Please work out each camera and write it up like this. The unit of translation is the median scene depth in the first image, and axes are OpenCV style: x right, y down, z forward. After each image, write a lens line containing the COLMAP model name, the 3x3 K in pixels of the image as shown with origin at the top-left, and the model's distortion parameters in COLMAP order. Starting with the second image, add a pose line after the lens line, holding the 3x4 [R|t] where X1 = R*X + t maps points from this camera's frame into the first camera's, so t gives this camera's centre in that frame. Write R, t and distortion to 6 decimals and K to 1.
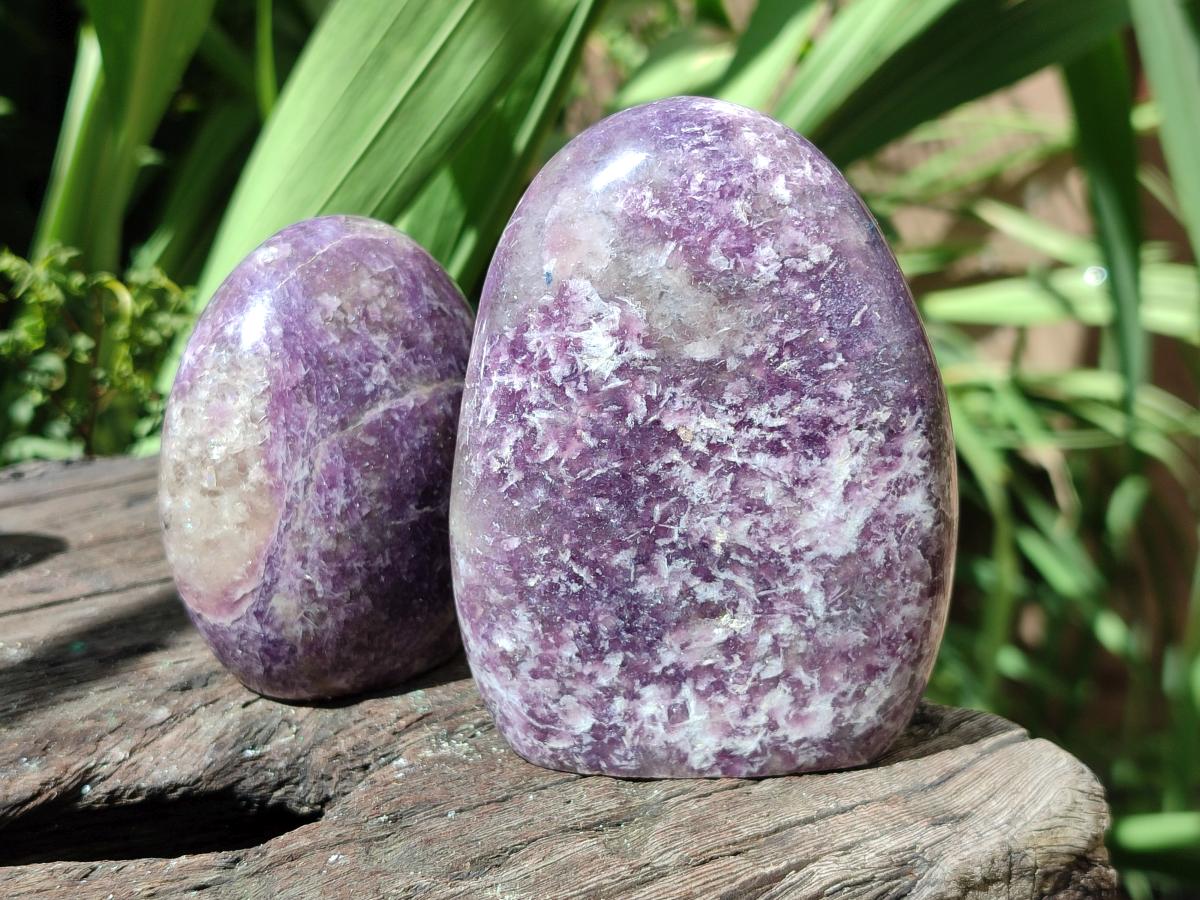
lens RADIAL K [[1781.8, 0, 600.0], [0, 1781.8, 450.0], [0, 0, 1]] dist [0.364577, -2.470925]
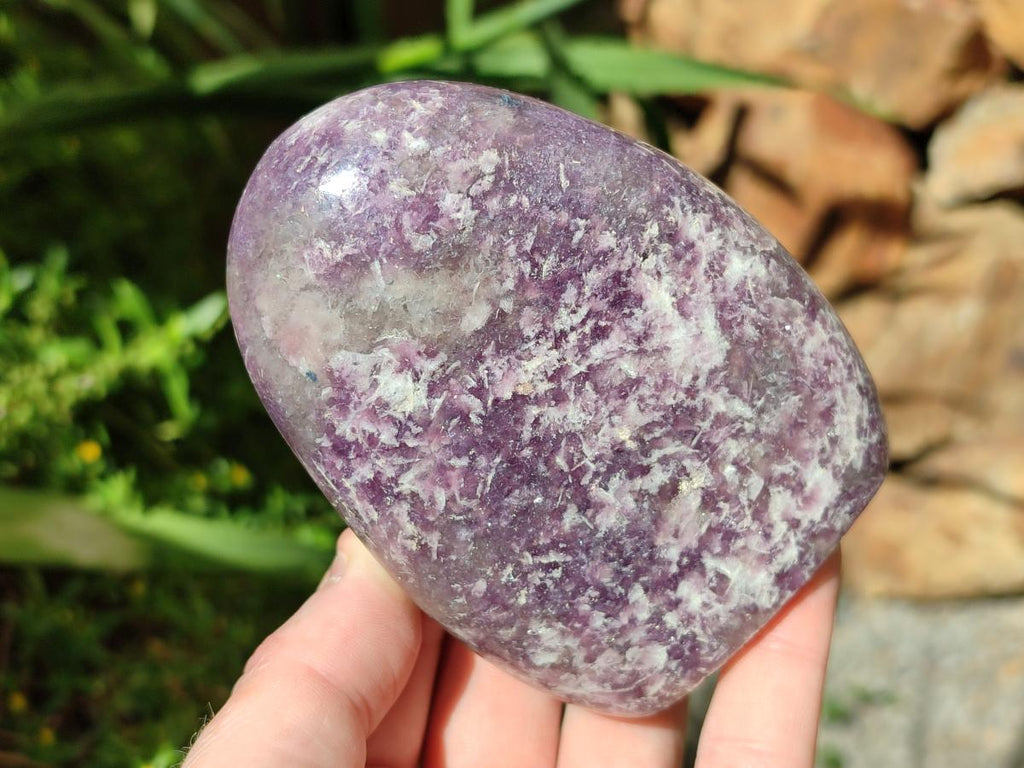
lens RADIAL K [[1520.5, 0, 512.0], [0, 1520.5, 384.0], [0, 0, 1]] dist [0.364577, -2.470925]
pose [[0.701229, -0.712673, -0.019345, 0.060190], [0.712551, 0.699701, 0.051867, -0.058276], [-0.023429, -0.050155, 0.998467, 0.165562]]
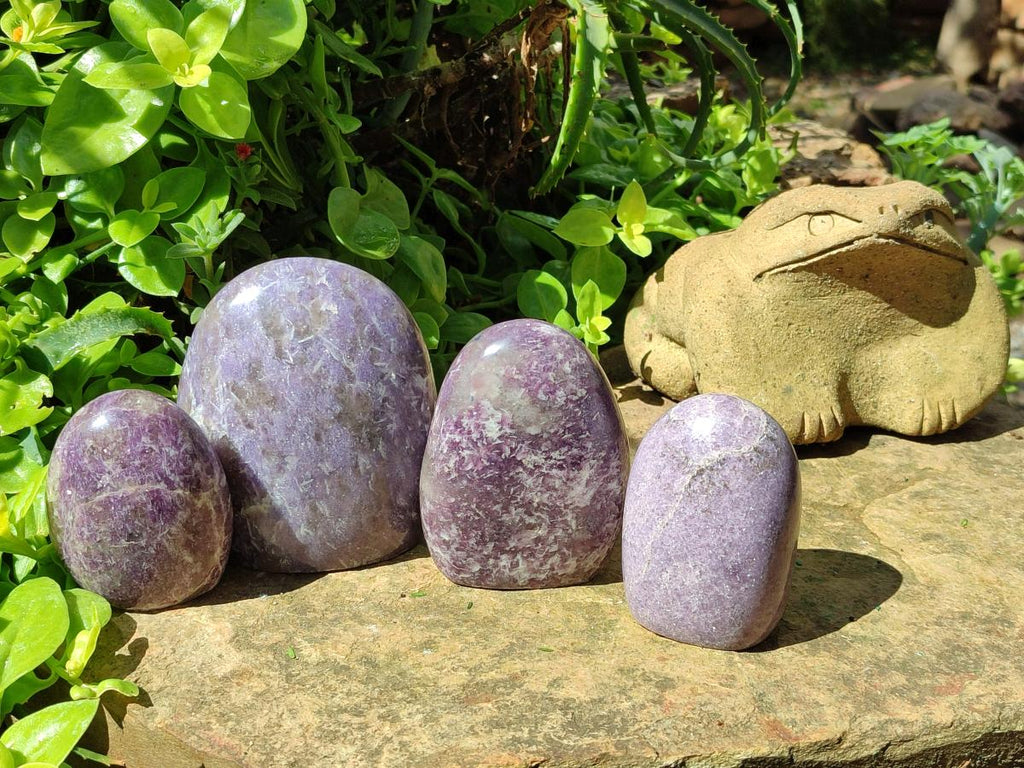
lens RADIAL K [[1520.5, 0, 512.0], [0, 1520.5, 384.0], [0, 0, 1]] dist [0.364577, -2.470925]
pose [[0.991787, 0.016919, 0.126777, -0.238124], [-0.039100, 0.983866, 0.174583, -0.479128], [-0.121777, -0.178106, 0.976447, -1.036335]]
